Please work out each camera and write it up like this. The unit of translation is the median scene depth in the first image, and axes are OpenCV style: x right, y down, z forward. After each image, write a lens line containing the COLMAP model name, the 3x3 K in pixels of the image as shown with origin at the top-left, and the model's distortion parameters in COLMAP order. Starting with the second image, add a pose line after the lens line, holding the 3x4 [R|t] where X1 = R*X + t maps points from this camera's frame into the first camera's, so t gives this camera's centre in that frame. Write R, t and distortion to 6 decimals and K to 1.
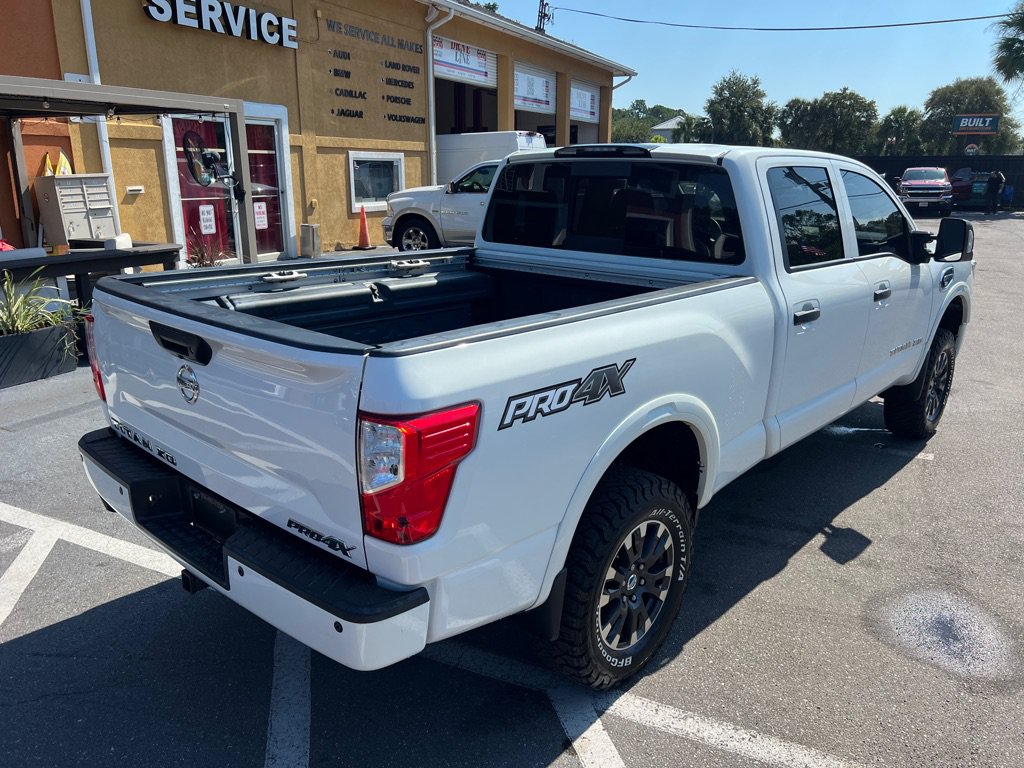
lens RADIAL K [[772.7, 0, 523.2], [0, 772.7, 386.1], [0, 0, 1]] dist [0.055199, -0.062774]
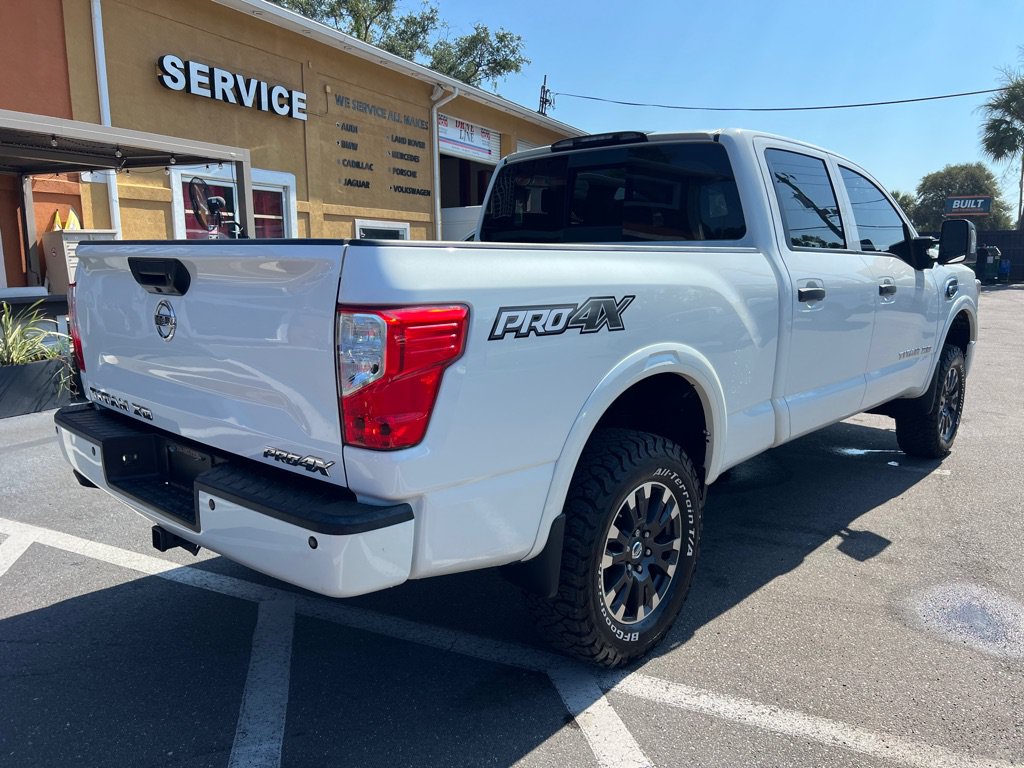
lens RADIAL K [[772.7, 0, 526.4], [0, 772.7, 388.8], [0, 0, 1]] dist [0.055199, -0.062774]
pose [[0.999955, -0.008851, -0.003333, 0.008677], [0.008453, 0.994458, -0.104795, 0.113066], [0.004242, 0.104762, 0.994488, 0.037508]]
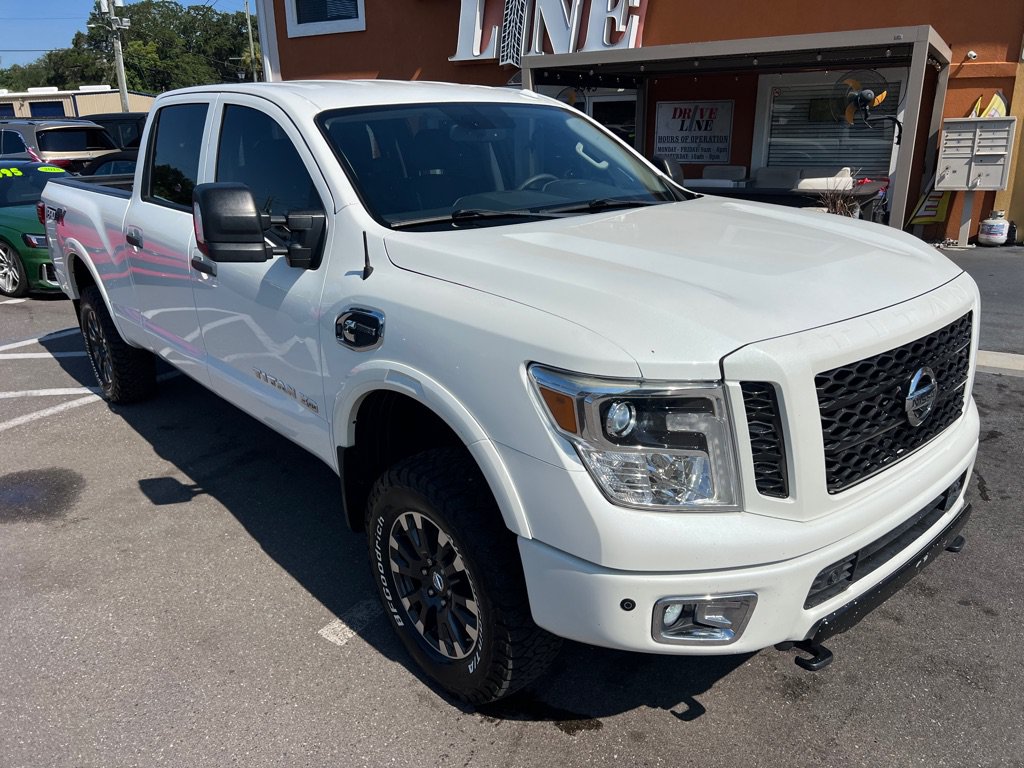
lens RADIAL K [[772.7, 0, 513.1], [0, 772.7, 398.1], [0, 0, 1]] dist [0.055199, -0.062774]
pose [[-0.133095, 0.324385, -0.936515, 1.278583], [-0.252965, 0.902506, 0.348556, -0.374772], [0.958277, 0.283297, -0.038061, 1.462556]]
